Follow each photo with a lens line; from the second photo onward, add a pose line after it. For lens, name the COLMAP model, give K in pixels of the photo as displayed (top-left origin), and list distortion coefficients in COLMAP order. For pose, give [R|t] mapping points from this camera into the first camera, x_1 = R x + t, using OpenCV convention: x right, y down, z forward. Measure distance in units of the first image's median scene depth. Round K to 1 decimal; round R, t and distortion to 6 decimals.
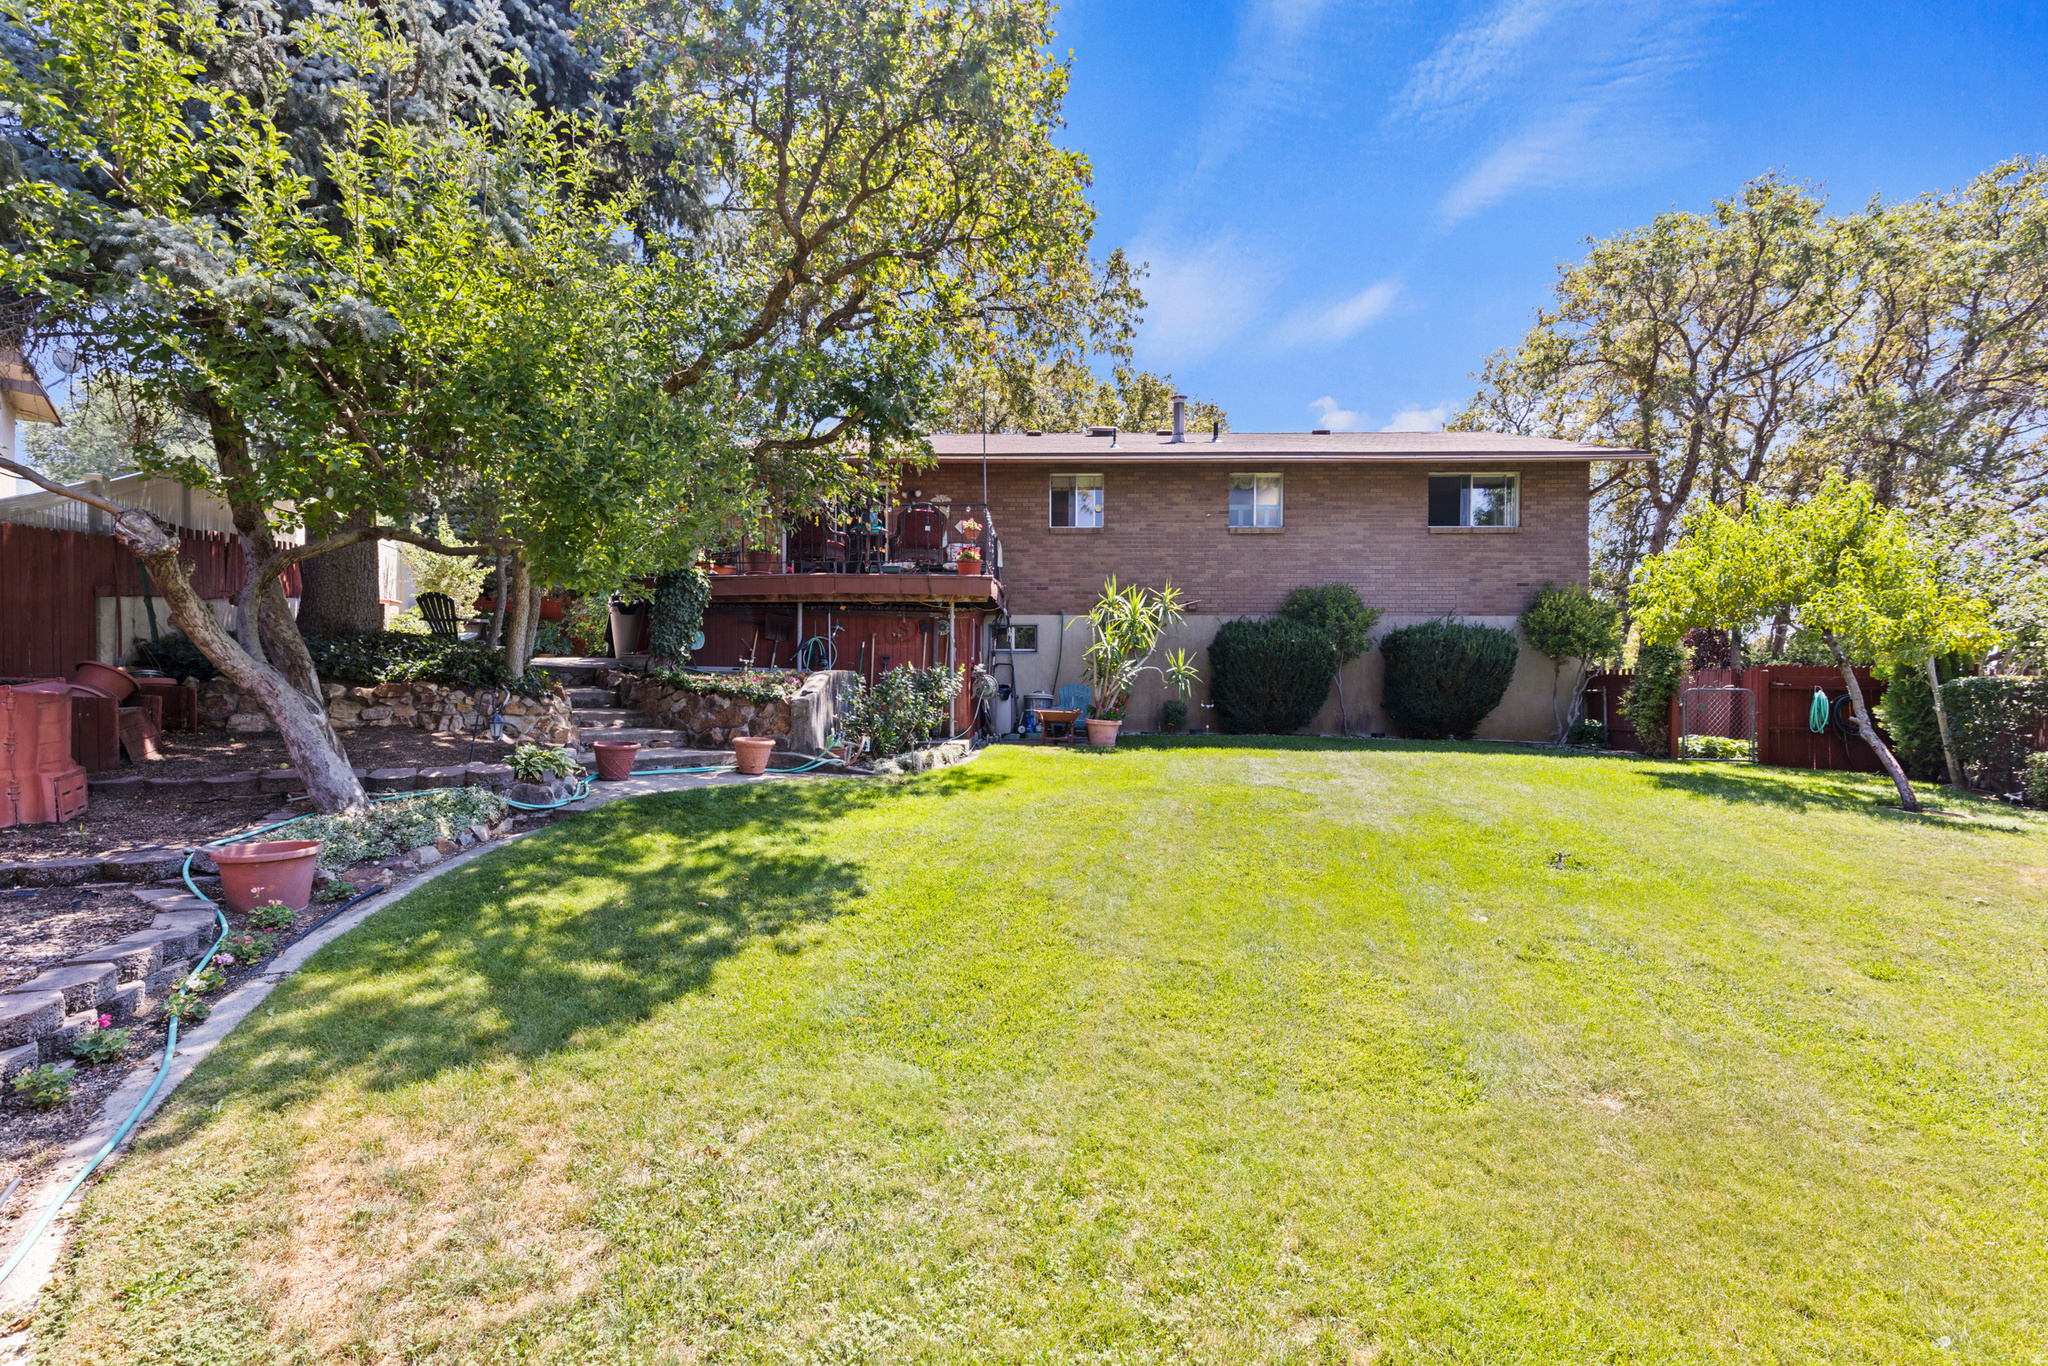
lens RADIAL K [[905.0, 0, 1013.0], [0, 905.0, 681.4], [0, 0, 1]] dist [0.003244, -0.001018]
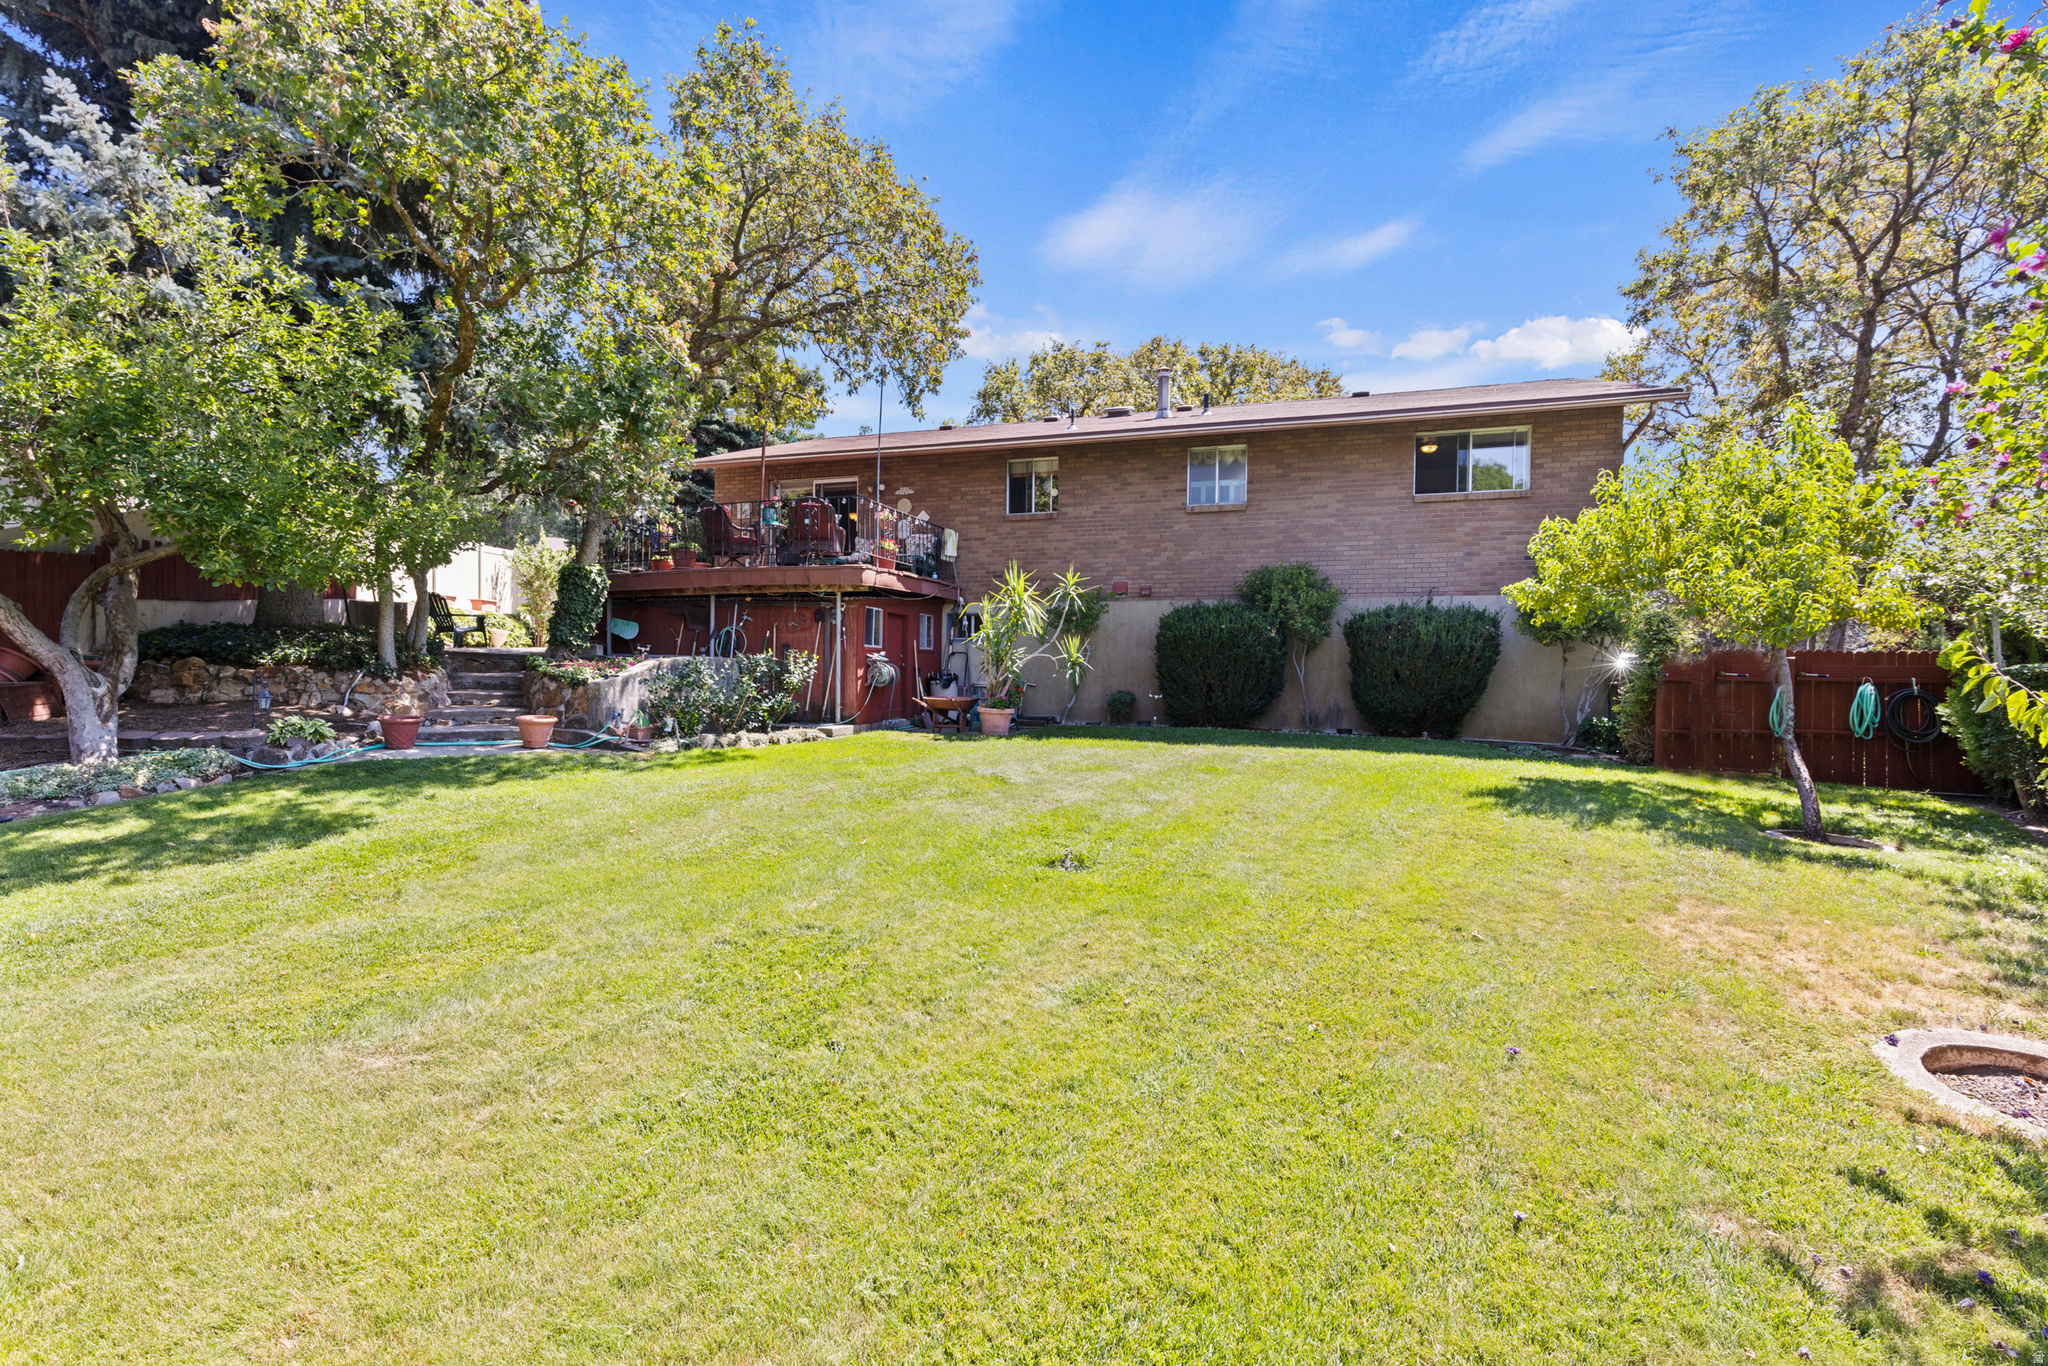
lens RADIAL K [[905.0, 0, 1013.2], [0, 905.0, 683.5], [0, 0, 1]] dist [0.003244, -0.001018]
pose [[0.959568, 0.008066, -0.281362, 0.343823], [-0.004900, 0.999917, 0.011955, 0.003357], [0.281435, -0.010093, 0.959527, 0.050341]]
